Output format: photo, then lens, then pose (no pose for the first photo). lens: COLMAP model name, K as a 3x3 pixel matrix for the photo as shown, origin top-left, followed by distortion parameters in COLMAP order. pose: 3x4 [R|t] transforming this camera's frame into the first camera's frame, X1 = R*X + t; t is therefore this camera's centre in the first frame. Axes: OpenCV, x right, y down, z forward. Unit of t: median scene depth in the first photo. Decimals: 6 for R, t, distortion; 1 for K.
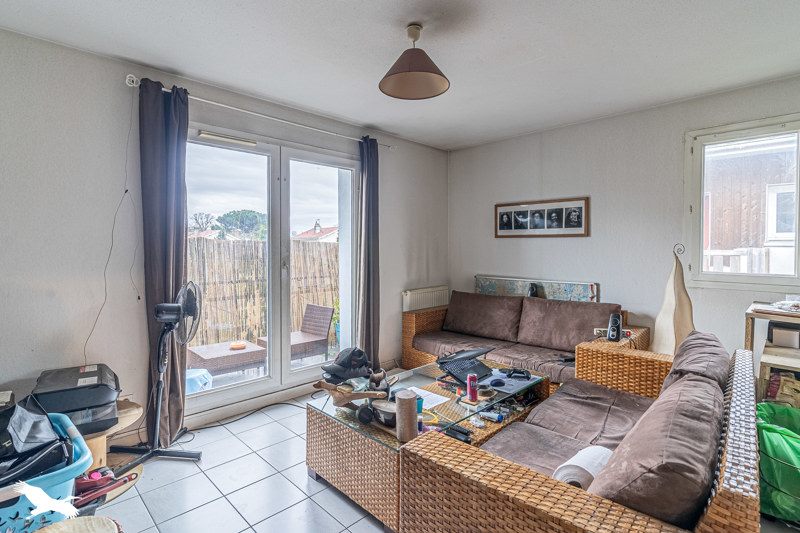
lens RADIAL K [[412.6, 0, 400.0], [0, 412.6, 266.5], [0, 0, 1]] dist [0.000255, 0.000179]
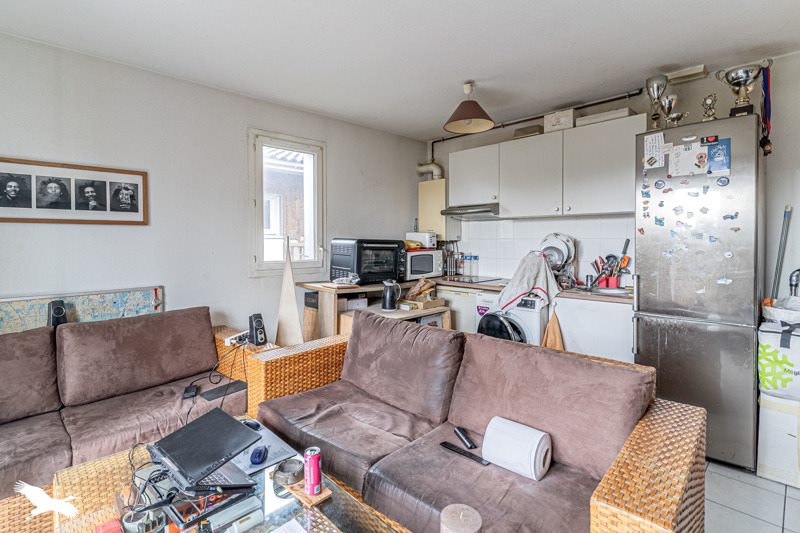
lens RADIAL K [[389.7, 0, 398.7], [0, 389.7, 250.7], [0, 0, 1]] dist [-0.002122, -0.000527]
pose [[0.012097, -0.026618, 0.999572, -0.236280], [0.052443, 0.998287, 0.025949, -0.020848], [-0.998551, 0.052107, 0.013473, 0.527381]]
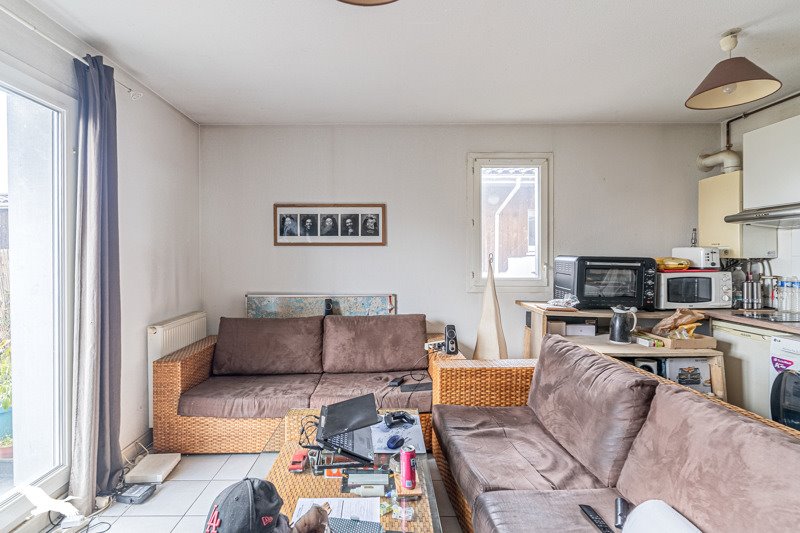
lens RADIAL K [[397.2, 0, 388.7], [0, 397.2, 263.0], [0, 0, 1]] dist [0.001063, -0.000087]
pose [[0.700886, -0.009948, 0.713204, -0.185798], [0.036338, 0.999102, -0.021774, -0.012389], [-0.712347, 0.041178, 0.700619, 0.347744]]
